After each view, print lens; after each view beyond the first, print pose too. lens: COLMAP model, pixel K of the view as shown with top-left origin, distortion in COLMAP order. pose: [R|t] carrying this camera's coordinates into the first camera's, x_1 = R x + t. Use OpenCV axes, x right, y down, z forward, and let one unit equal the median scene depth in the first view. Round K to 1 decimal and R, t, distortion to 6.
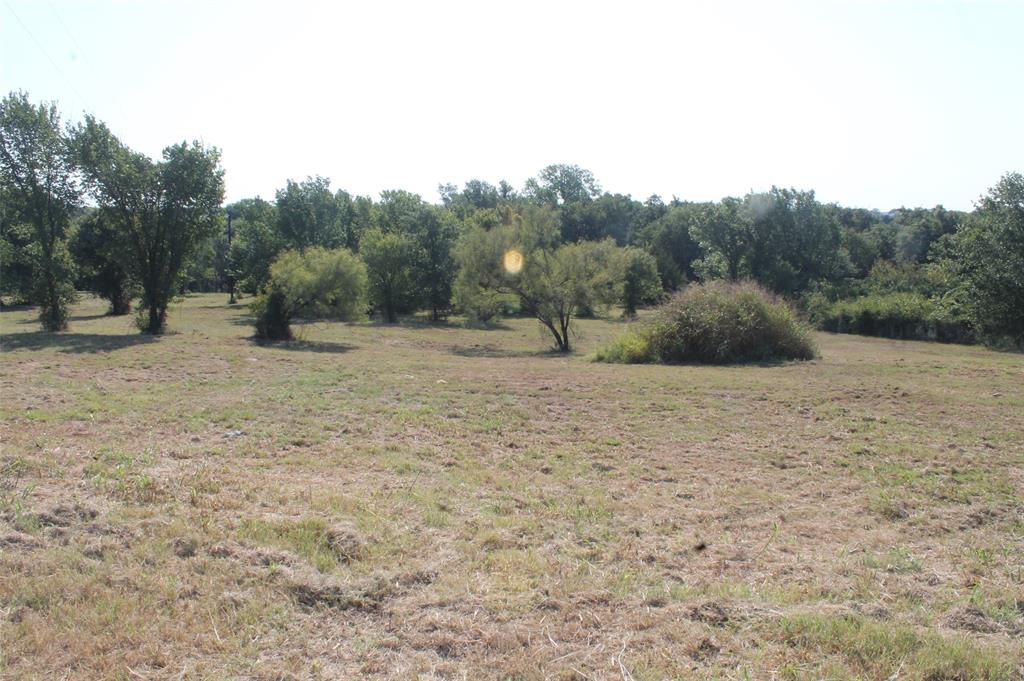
lens RADIAL K [[869.8, 0, 512.0], [0, 869.8, 340.5], [0, 0, 1]] dist [-0.165973, 0.148905]
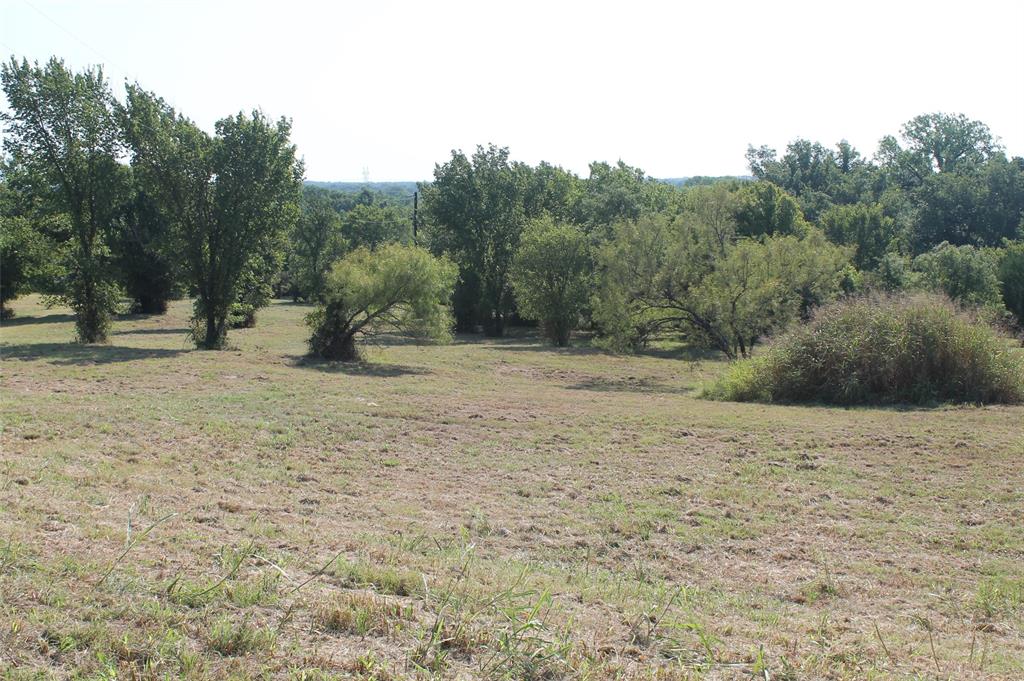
lens RADIAL K [[1324.0, 0, 512.4], [0, 1324.0, 327.2], [0, 0, 1]] dist [-0.052727, 0.024838]
pose [[0.950572, 0.018147, -0.309974, 0.144842], [-0.031232, 0.998816, -0.037302, 0.005428], [0.308930, 0.045139, 0.950013, -0.063082]]
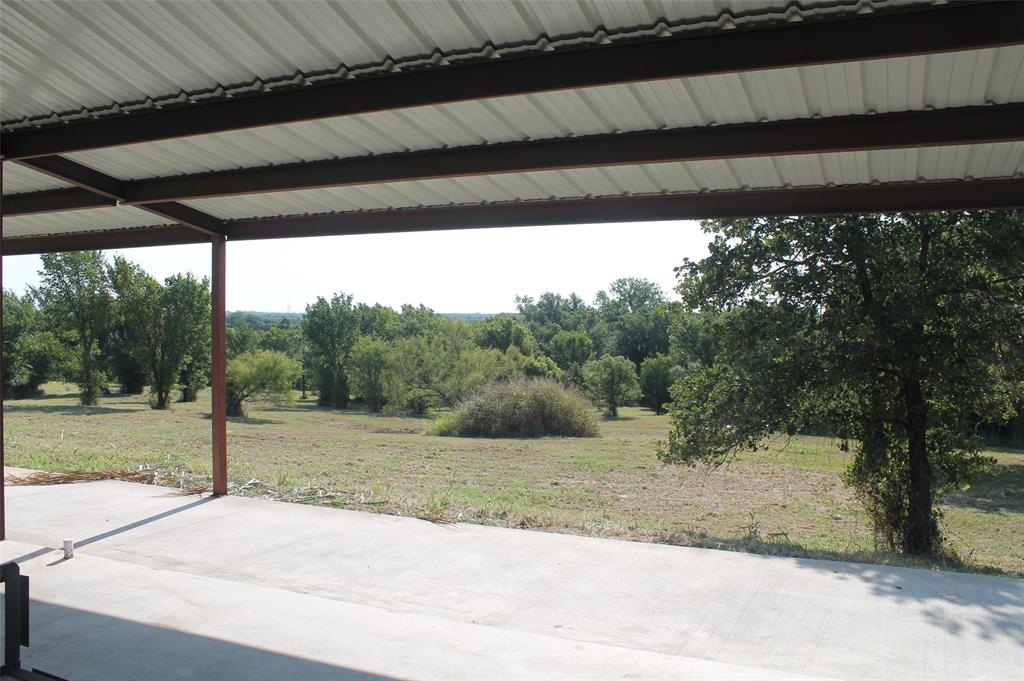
lens RADIAL K [[869.8, 0, 512.0], [0, 869.8, 340.5], [0, 0, 1]] dist [-0.165973, 0.148905]
pose [[0.985013, 0.006122, -0.172374, 0.226693], [-0.027456, 0.992192, -0.121657, 0.018469], [0.170284, 0.124566, 0.977490, -0.155513]]
